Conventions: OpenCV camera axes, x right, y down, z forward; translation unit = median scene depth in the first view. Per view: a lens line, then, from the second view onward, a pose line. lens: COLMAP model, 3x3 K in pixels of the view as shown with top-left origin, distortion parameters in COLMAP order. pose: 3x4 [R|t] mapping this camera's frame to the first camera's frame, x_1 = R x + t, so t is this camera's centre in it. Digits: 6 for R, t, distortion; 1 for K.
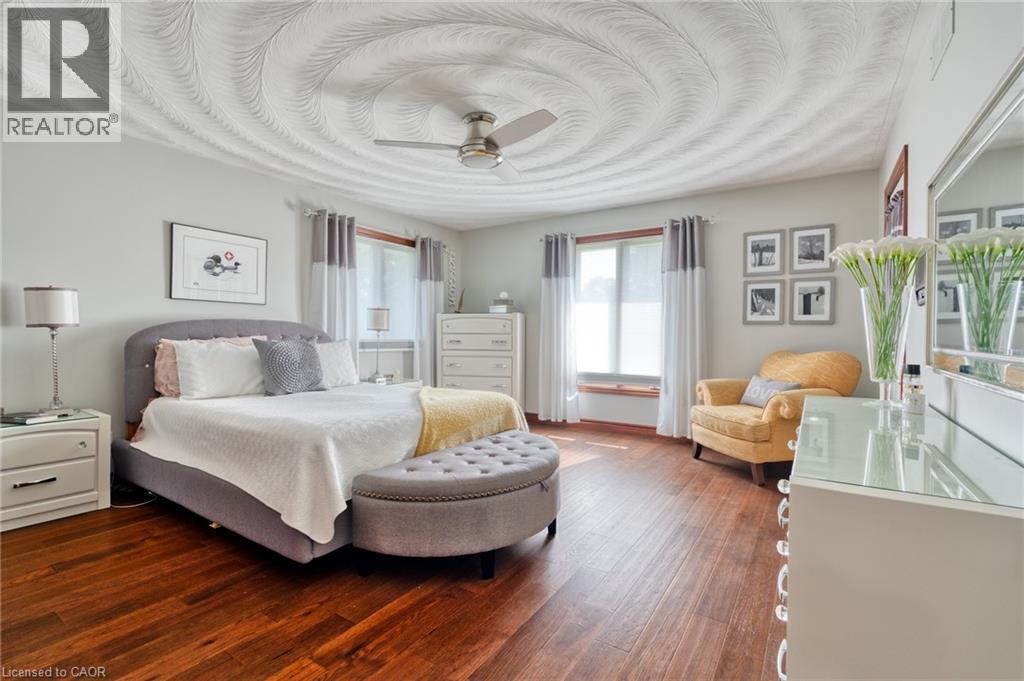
lens RADIAL K [[461.9, 0, 509.5], [0, 461.9, 344.3], [0, 0, 1]] dist [0.013533, 0.000780]
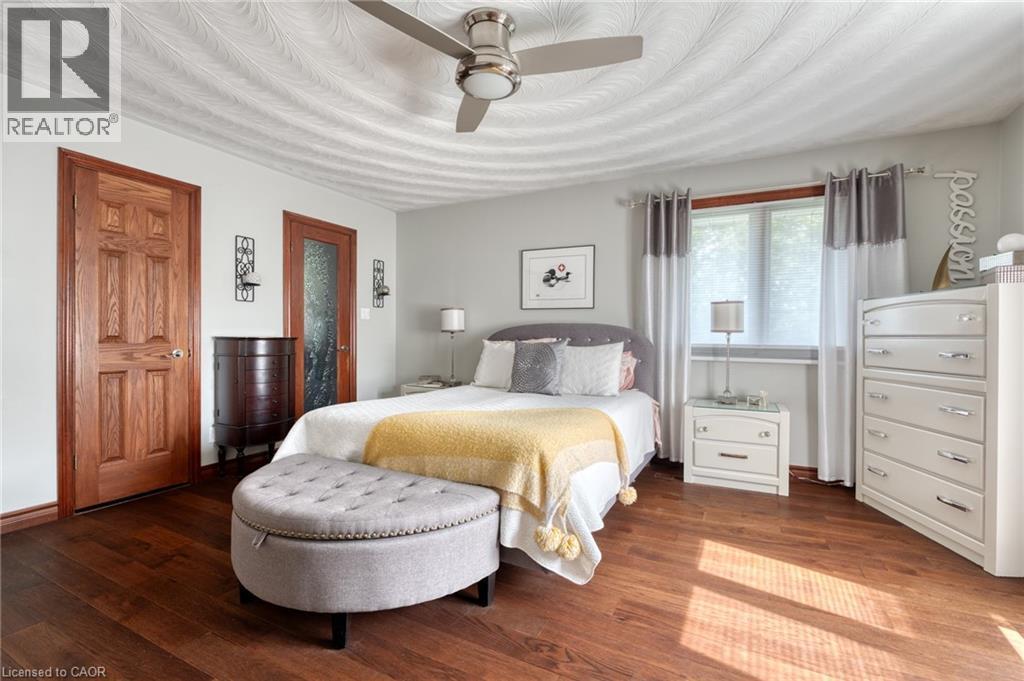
lens RADIAL K [[461.9, 0, 512.3], [0, 461.9, 335.4], [0, 0, 1]] dist [0.013533, 0.000780]
pose [[0.126906, -0.003138, -0.991910, 0.433463], [-0.026926, 0.999616, -0.006607, -0.012043], [0.991549, 0.027547, 0.126773, 0.641713]]
